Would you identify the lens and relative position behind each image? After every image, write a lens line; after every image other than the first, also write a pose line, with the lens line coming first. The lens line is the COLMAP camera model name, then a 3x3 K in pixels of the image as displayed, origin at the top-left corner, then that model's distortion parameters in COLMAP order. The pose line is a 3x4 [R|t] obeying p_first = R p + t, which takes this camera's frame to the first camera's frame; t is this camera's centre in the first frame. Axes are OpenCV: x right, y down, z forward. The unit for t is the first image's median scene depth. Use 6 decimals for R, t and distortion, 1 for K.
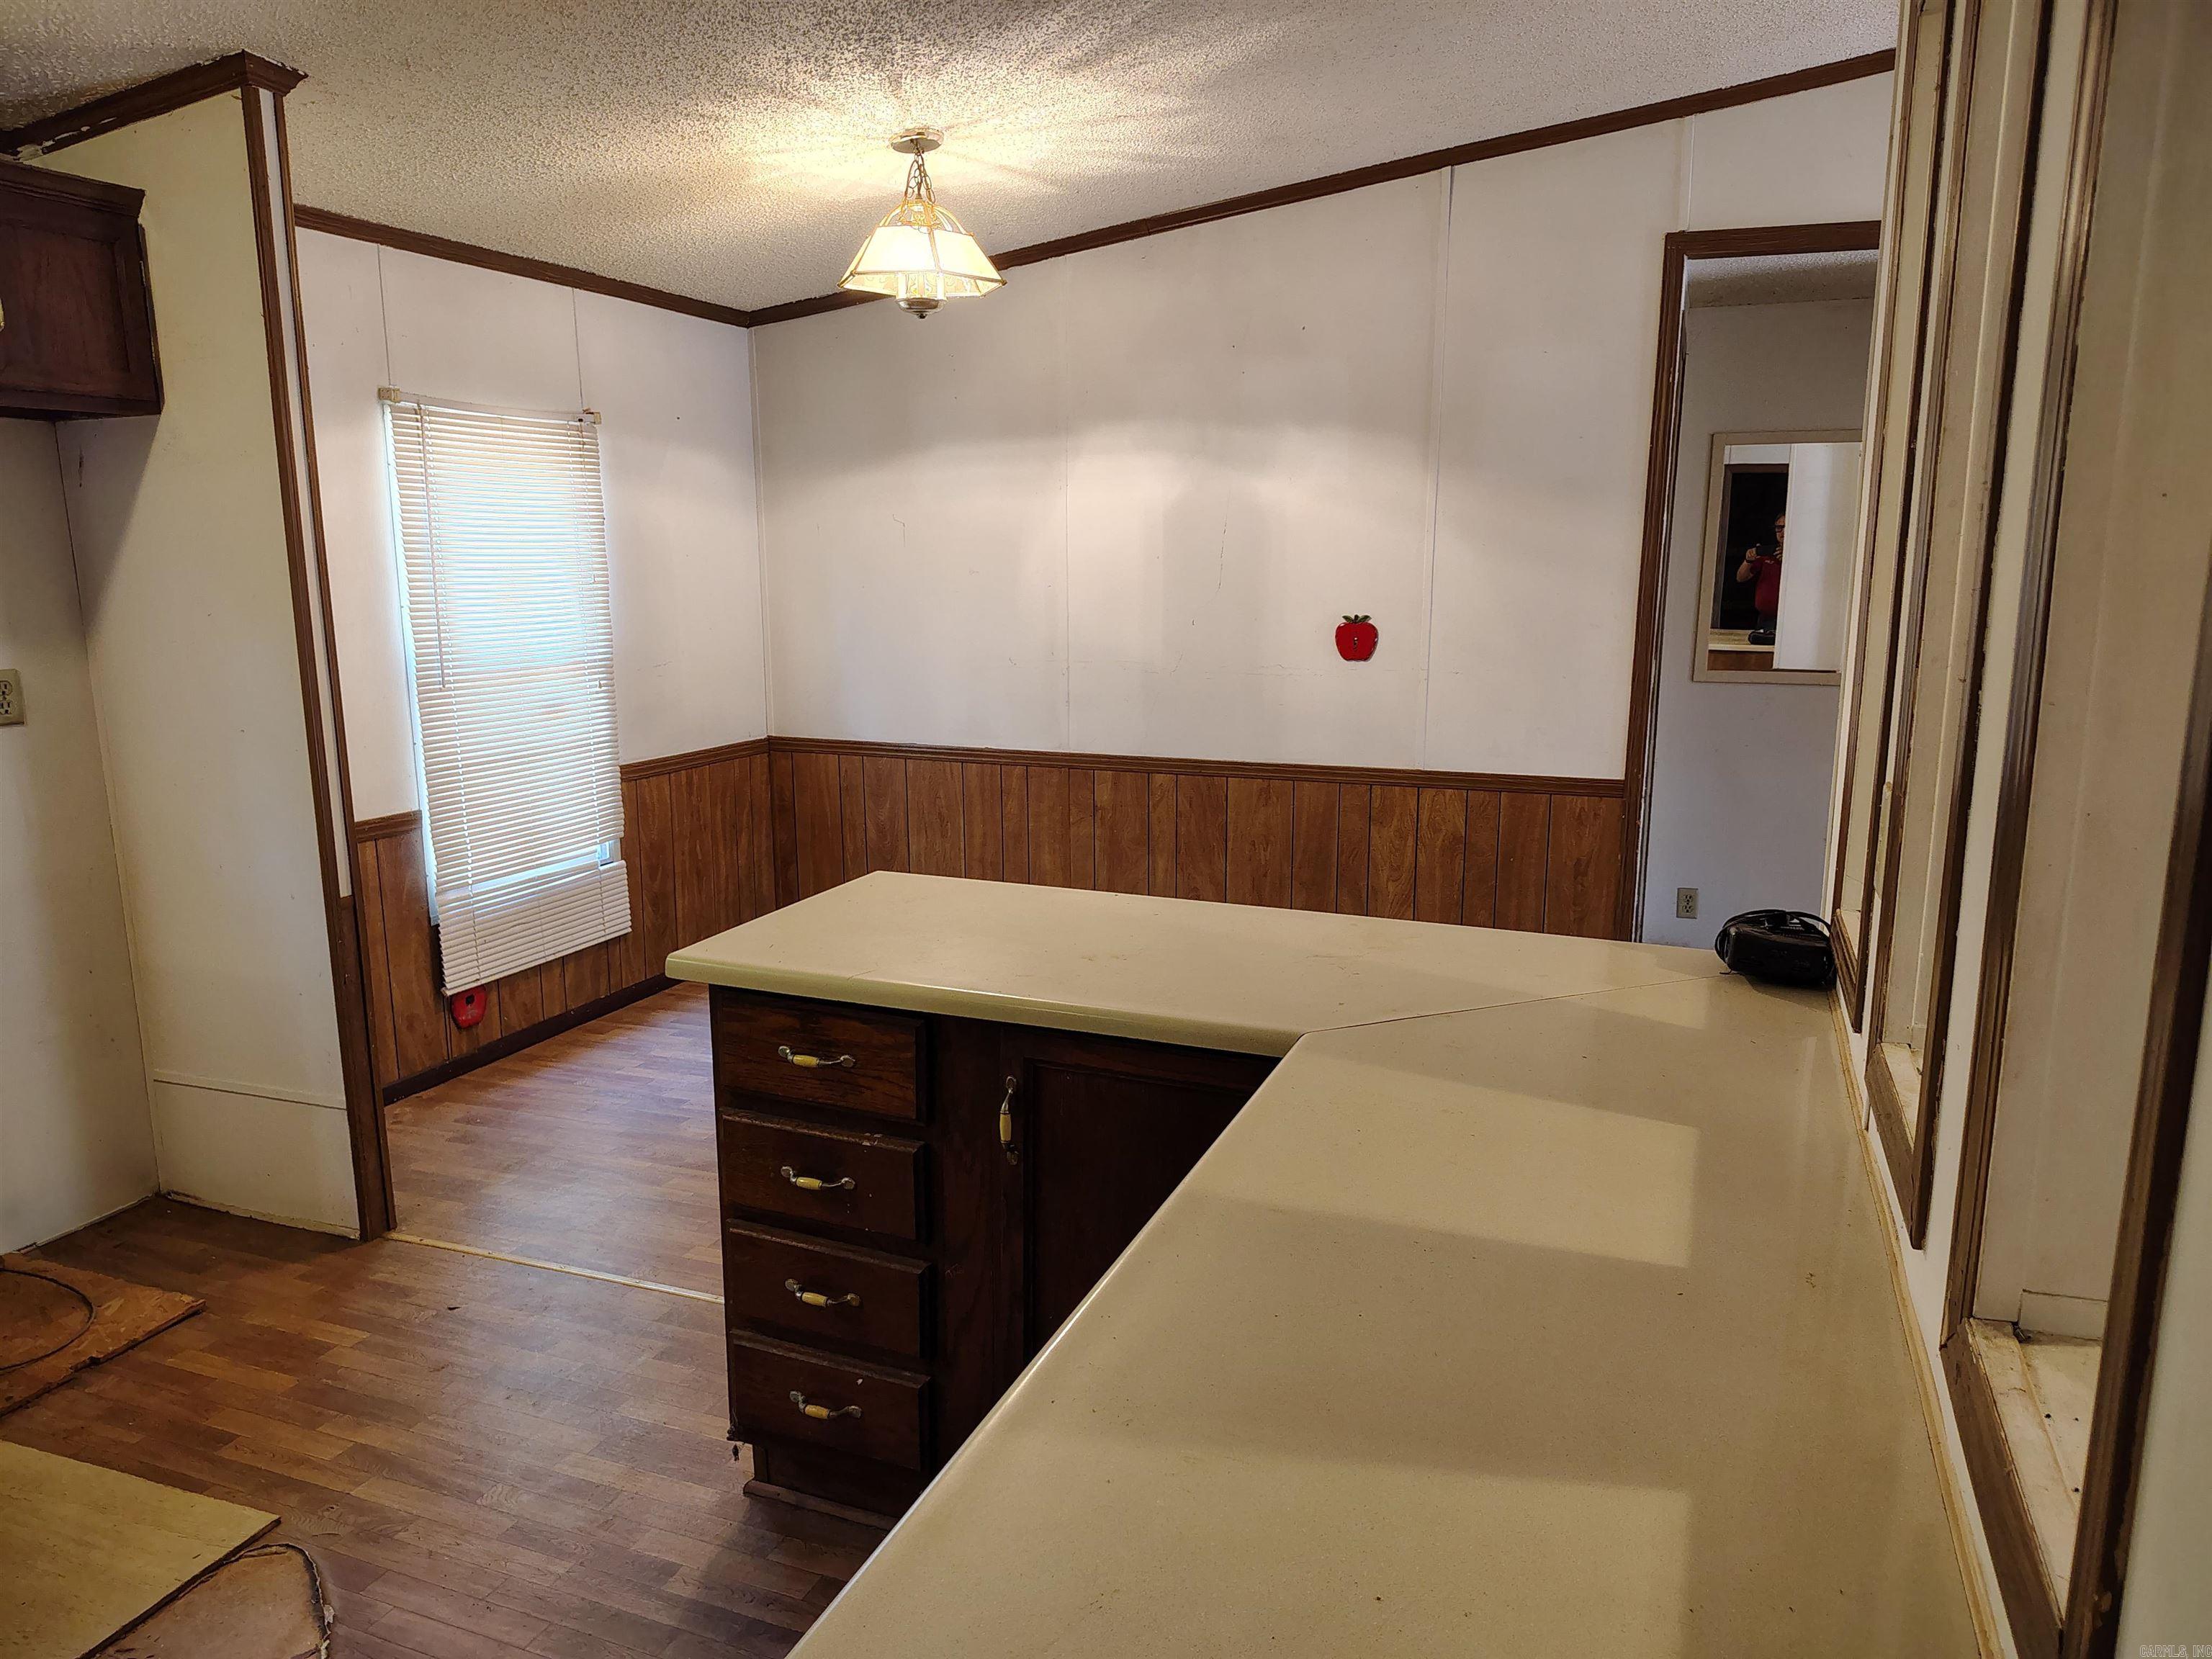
lens RADIAL K [[1522.5, 0, 1089.6], [0, 1522.5, 844.8], [0, 0, 1]] dist [0.034465, -0.040446]
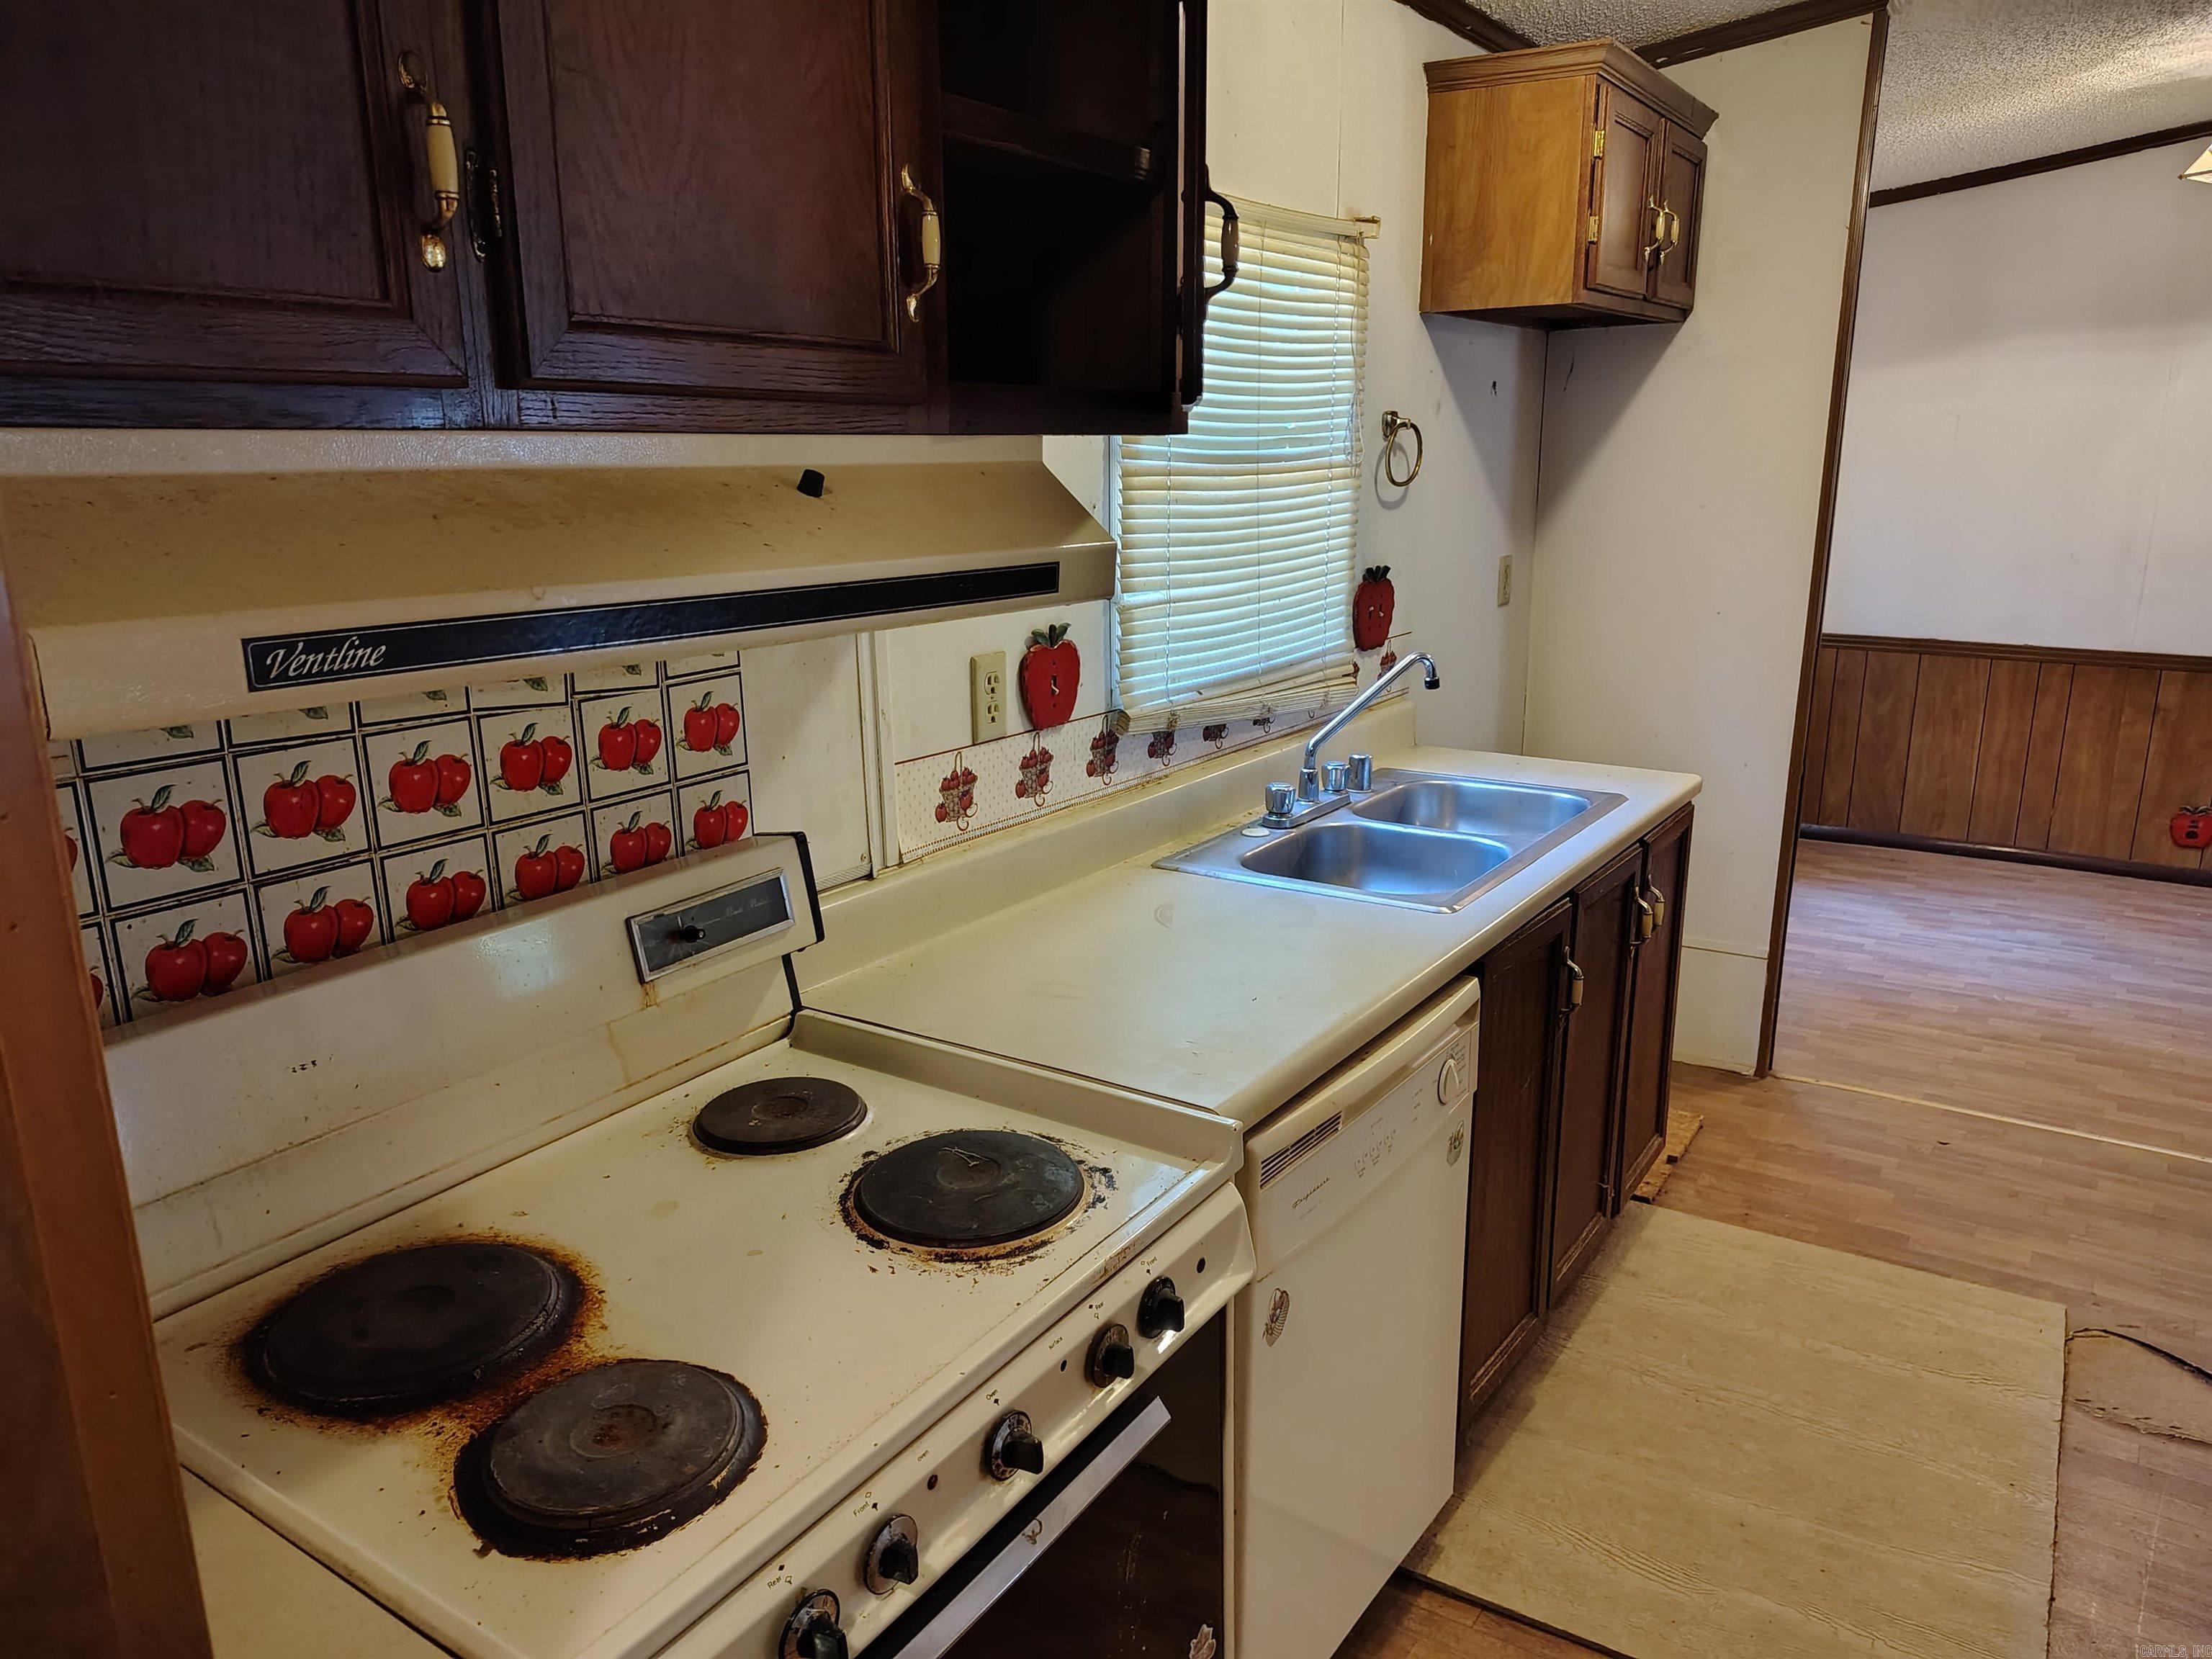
lens RADIAL K [[1522.5, 0, 1110.6], [0, 1522.5, 844.0], [0, 0, 1]] dist [0.034465, -0.040446]
pose [[0.977801, 0.050375, -0.203390, -0.480462], [-0.037058, 0.996944, 0.068764, 0.020508], [0.206232, -0.059700, 0.976680, -0.113955]]
